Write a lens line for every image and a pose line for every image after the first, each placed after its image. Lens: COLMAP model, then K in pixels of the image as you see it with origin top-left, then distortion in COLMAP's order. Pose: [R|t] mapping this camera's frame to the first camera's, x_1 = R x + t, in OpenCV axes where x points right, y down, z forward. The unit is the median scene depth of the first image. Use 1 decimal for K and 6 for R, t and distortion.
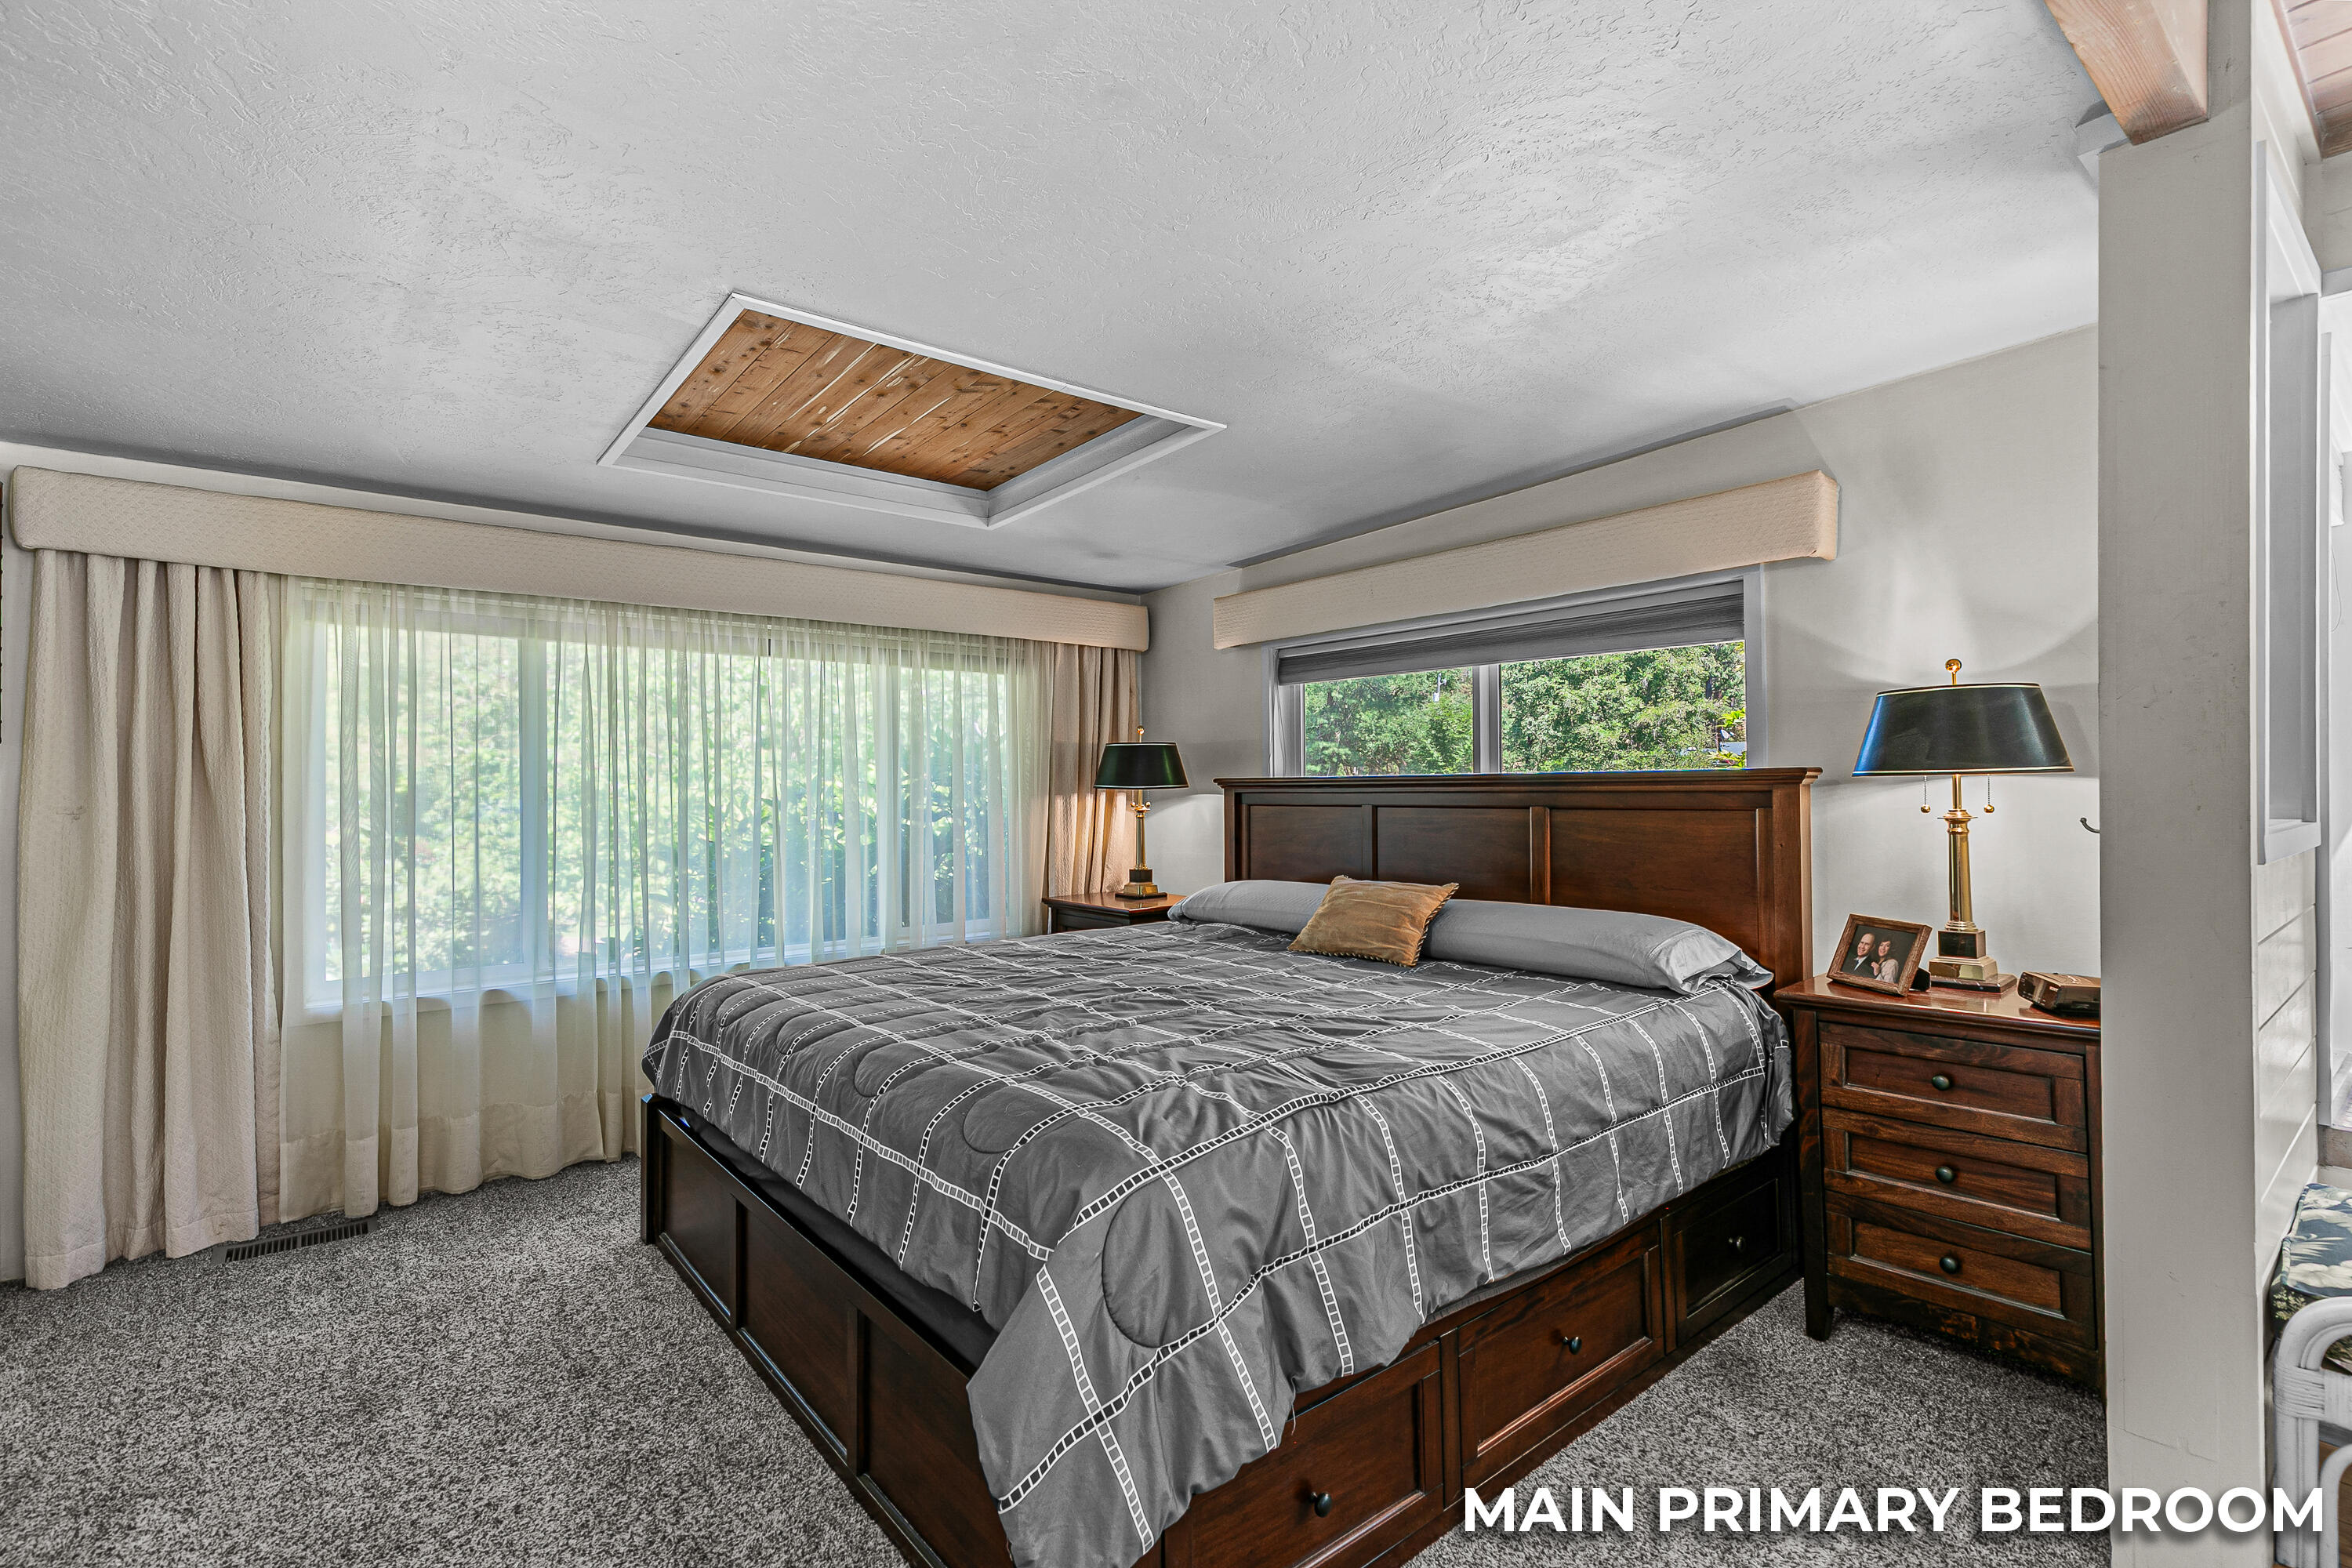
lens RADIAL K [[1069.9, 0, 1186.8], [0, 1069.9, 788.2], [0, 0, 1]] dist [0.015235, -0.000631]
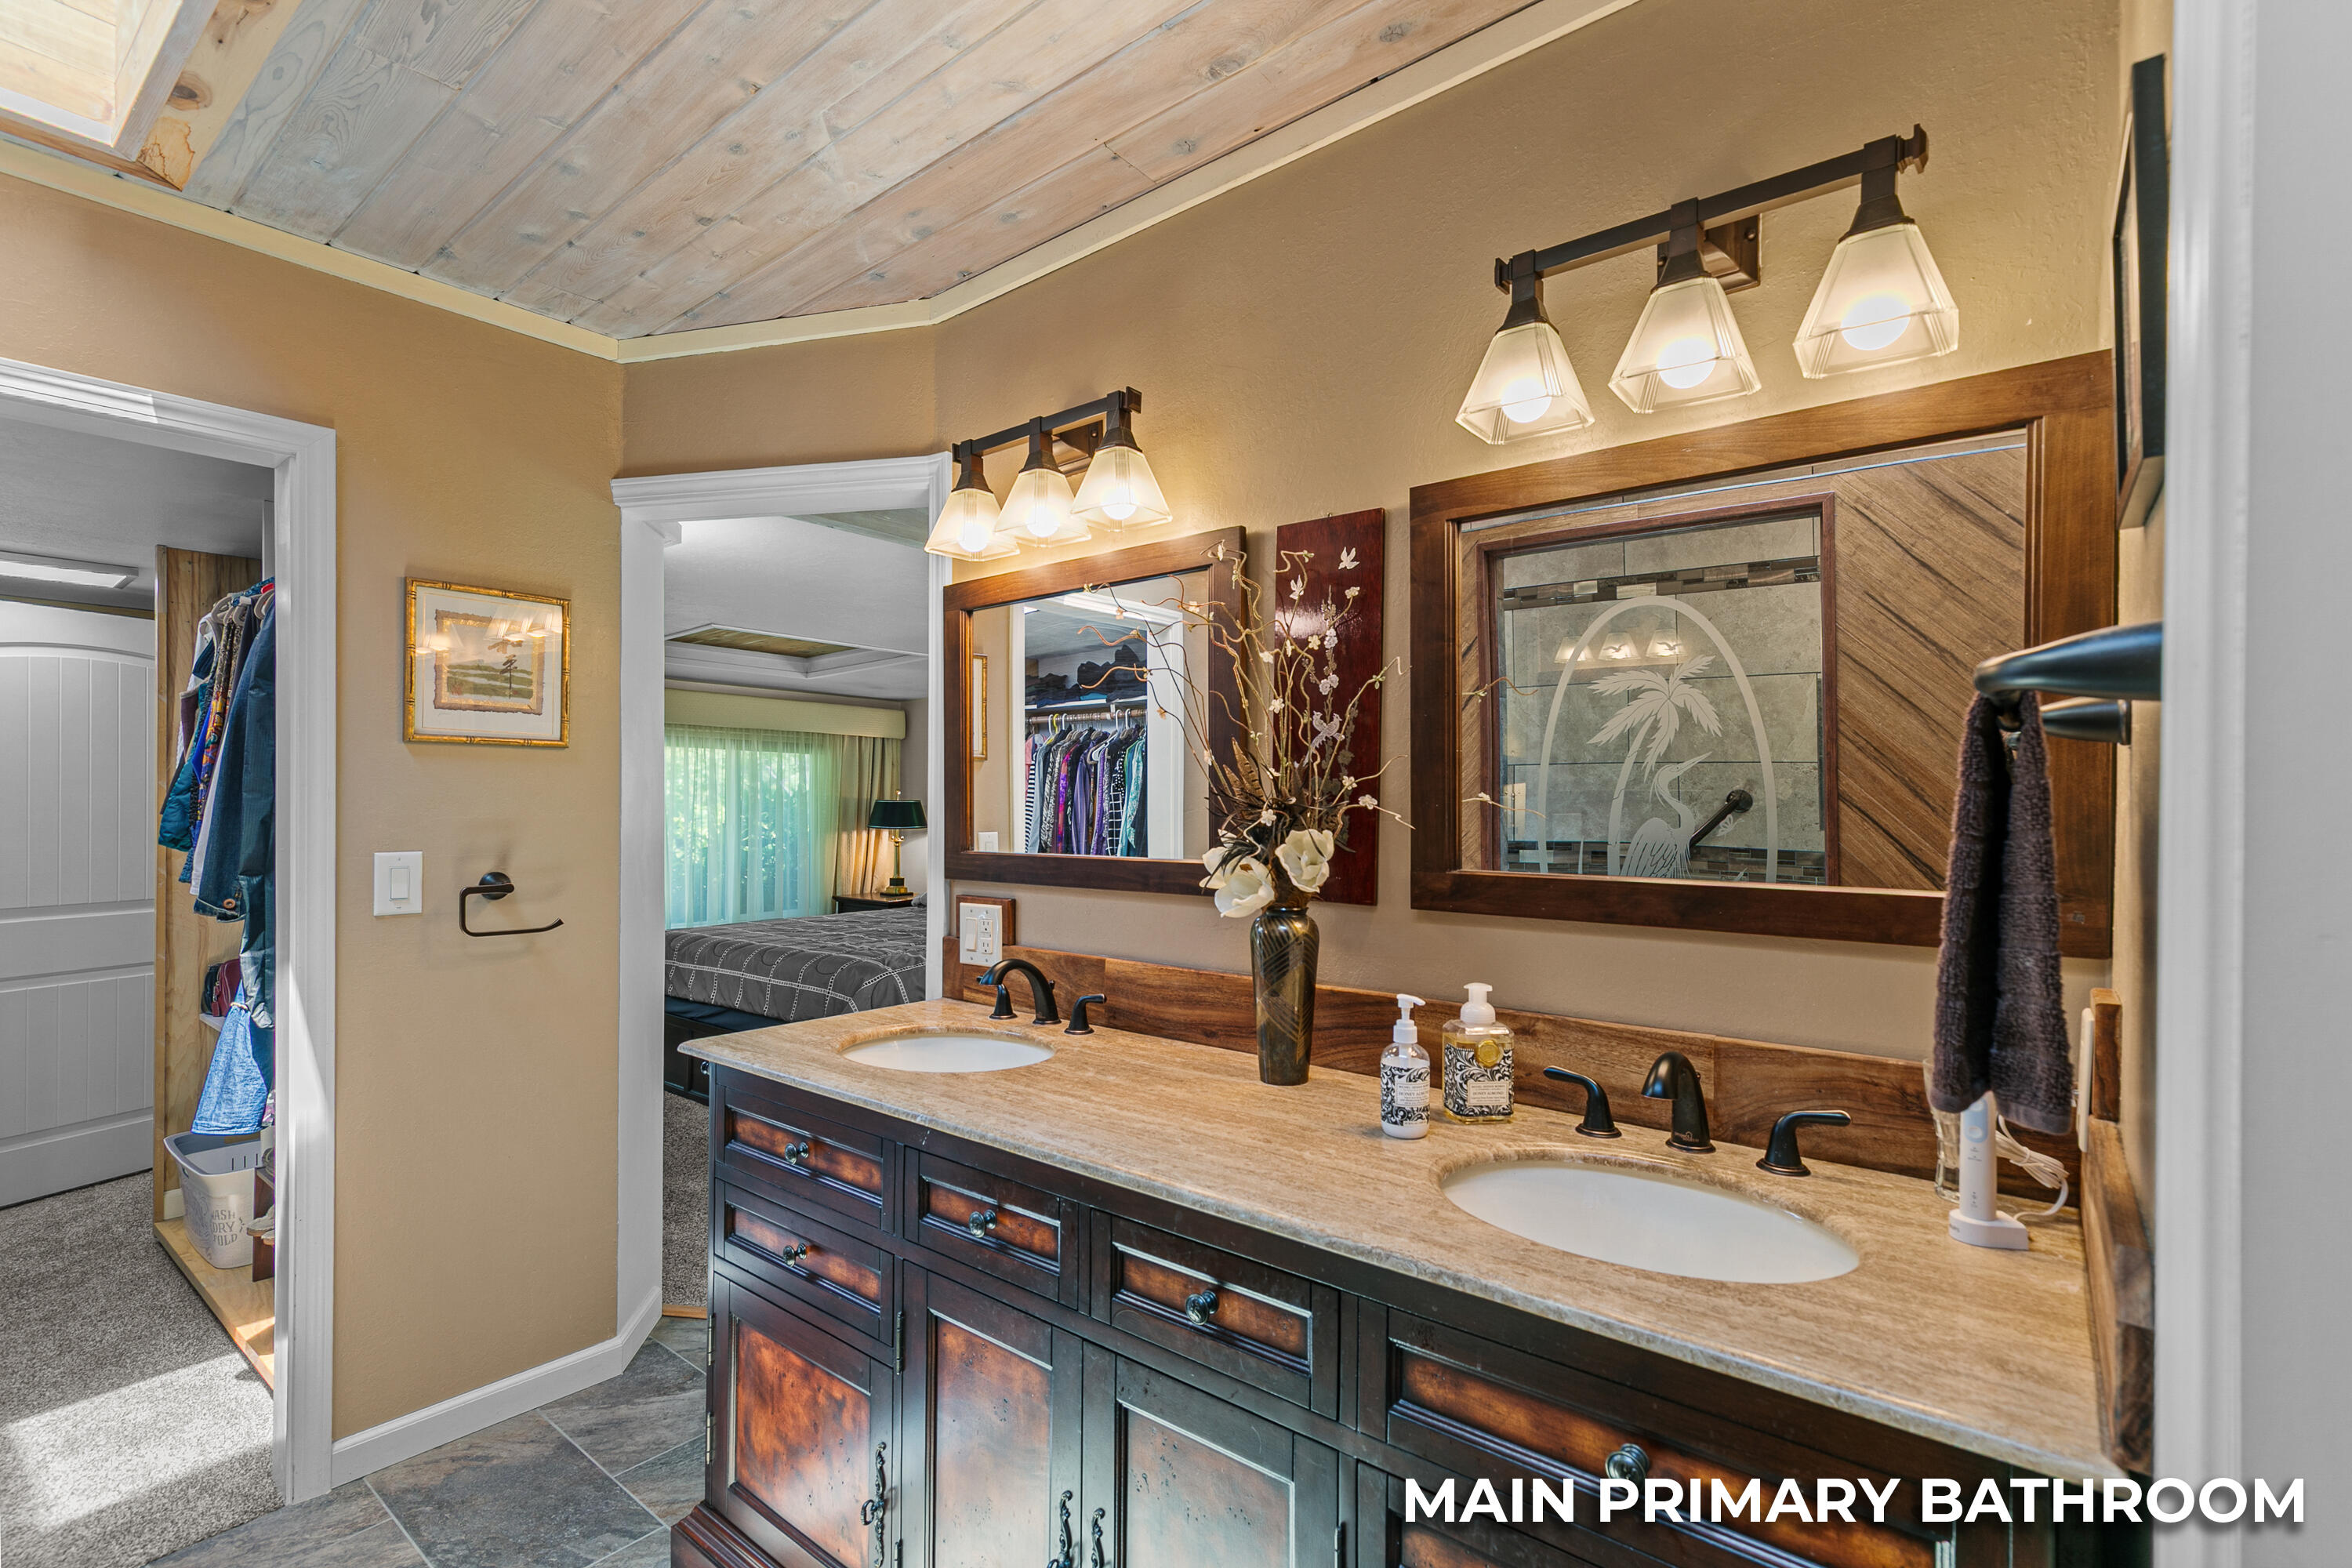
lens RADIAL K [[1069.9, 0, 1191.9], [0, 1069.9, 809.1], [0, 0, 1]] dist [0.015235, -0.000631]
pose [[0.977488, 0.017165, 0.210291, 0.075684], [-0.016739, 0.999853, -0.003806, -0.043391], [-0.210326, 0.000201, 0.977631, -1.006526]]
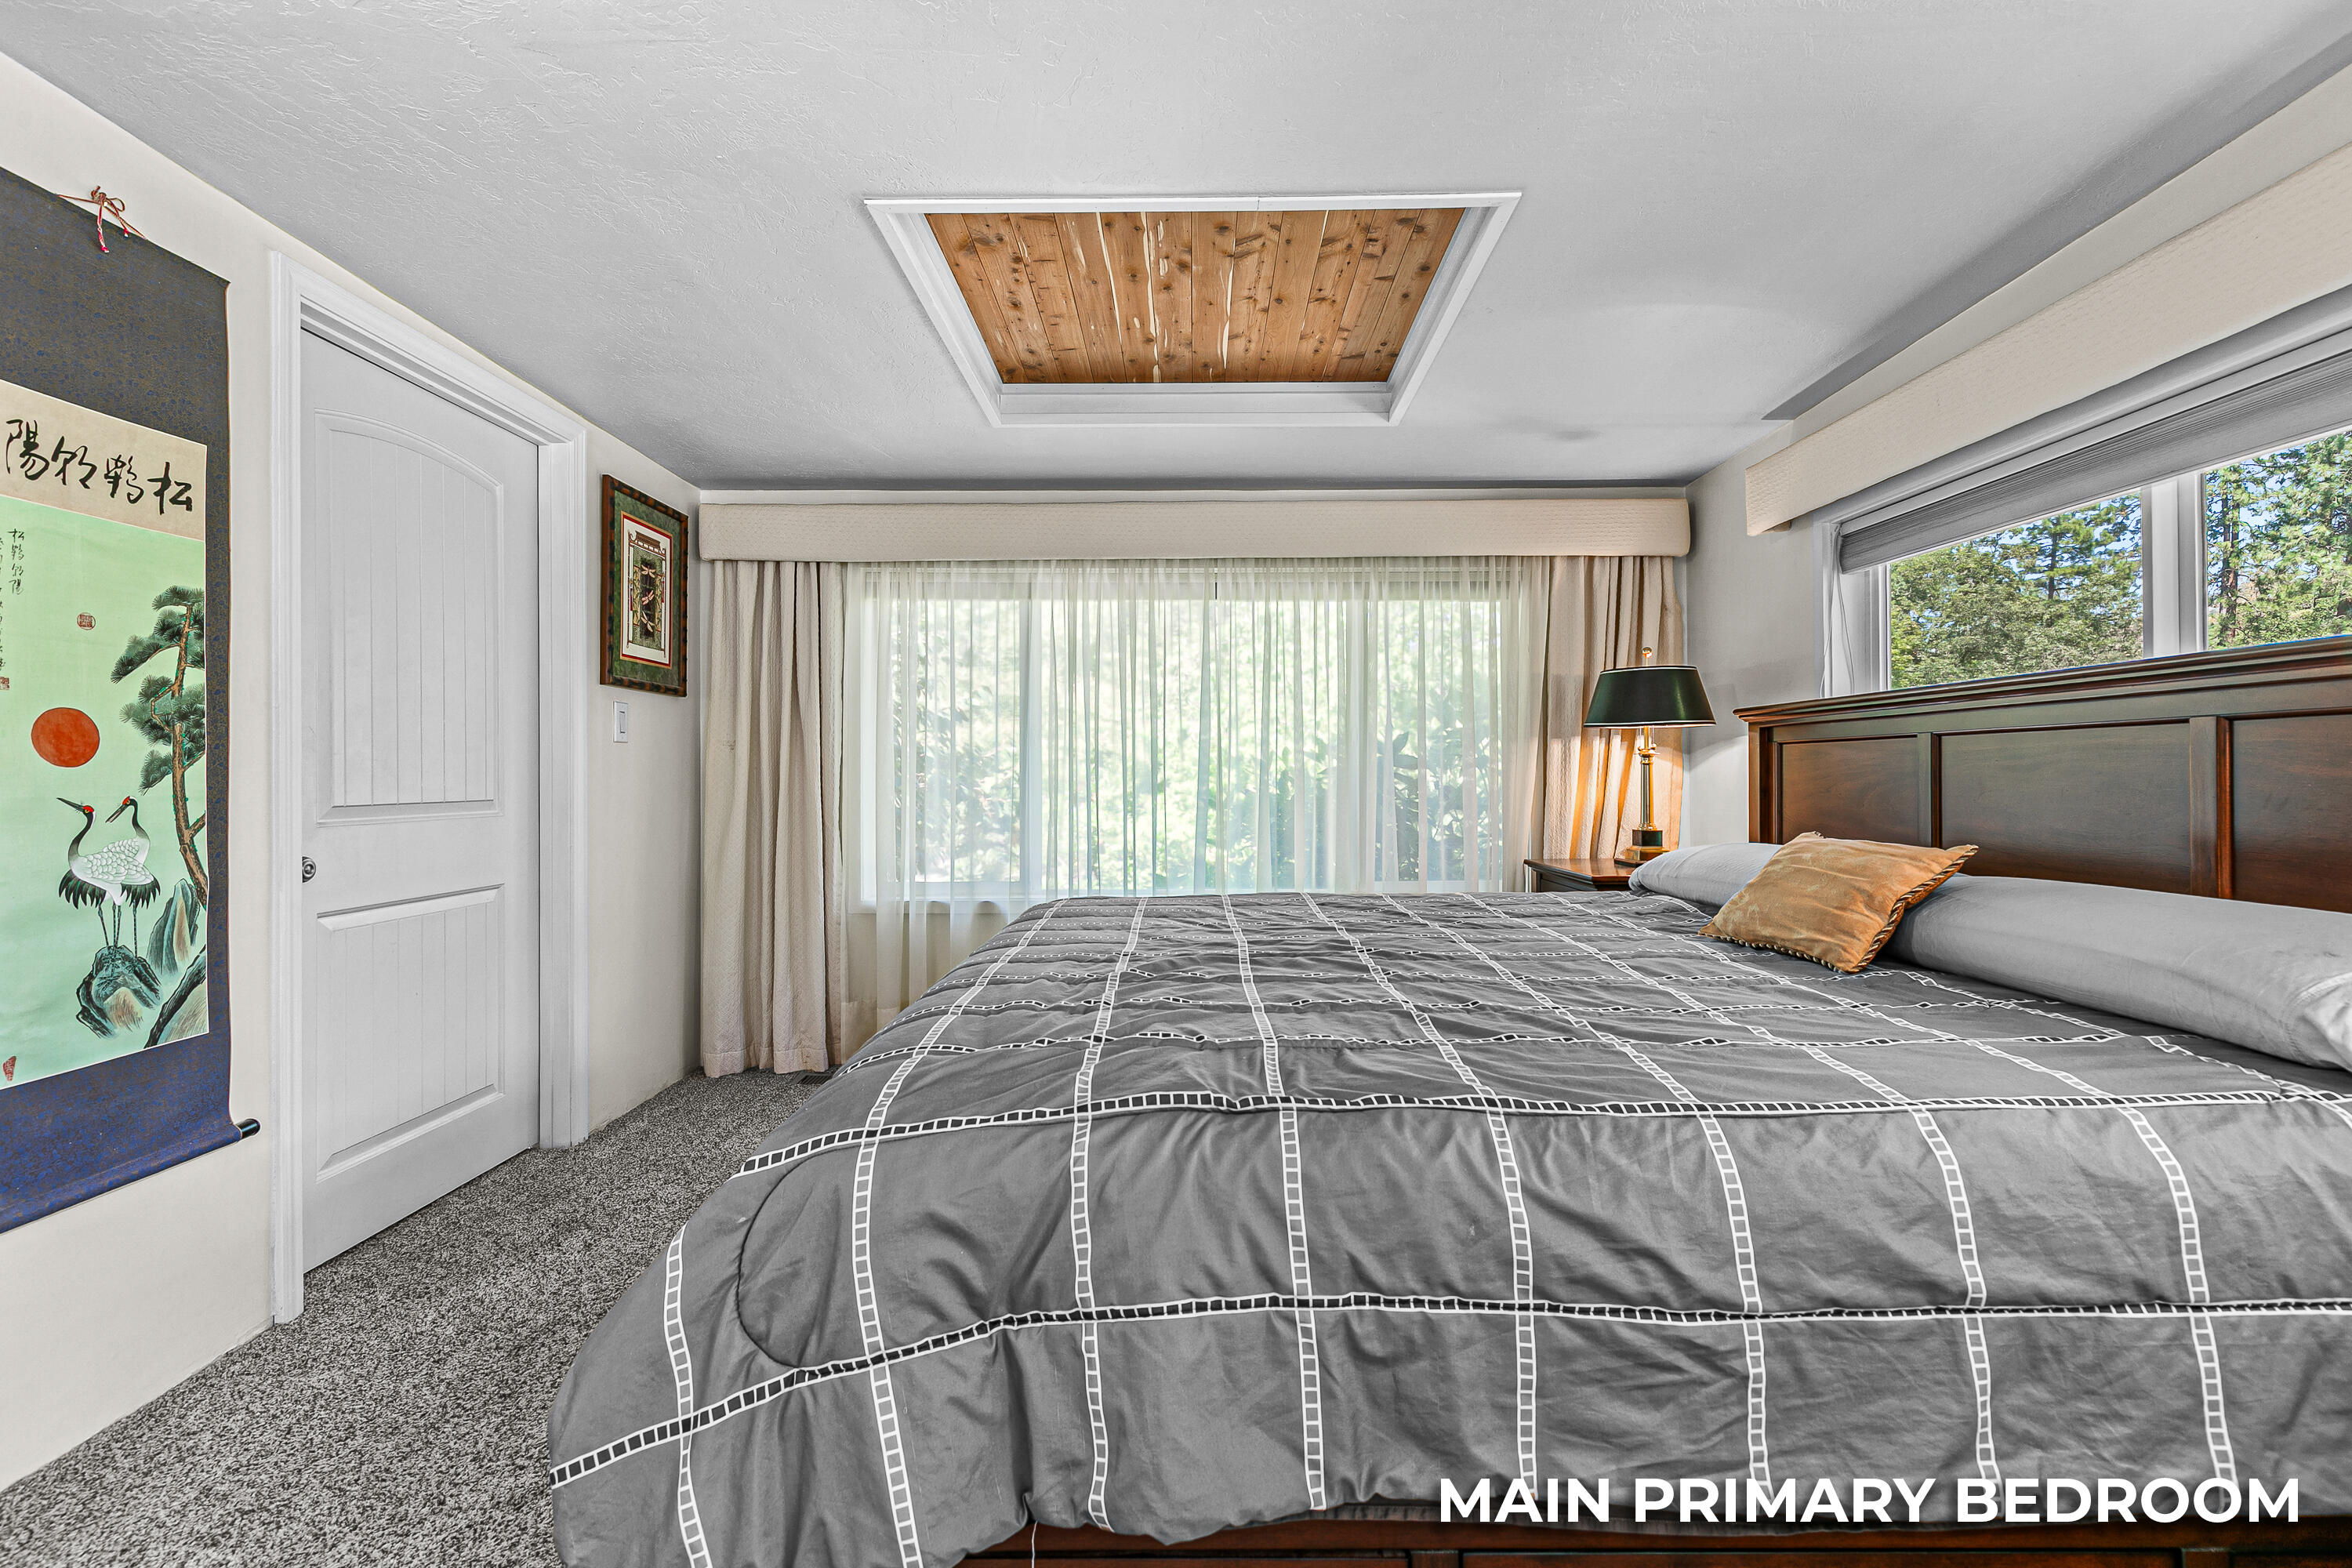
lens RADIAL K [[1069.9, 0, 1193.8], [0, 1069.9, 770.4], [0, 0, 1]] dist [0.015235, -0.000631]
pose [[0.774145, 0.001525, -0.633006, 0.293378], [-0.001504, 0.999999, 0.000570, 0.047476], [0.633006, 0.000511, 0.774147, 0.266214]]
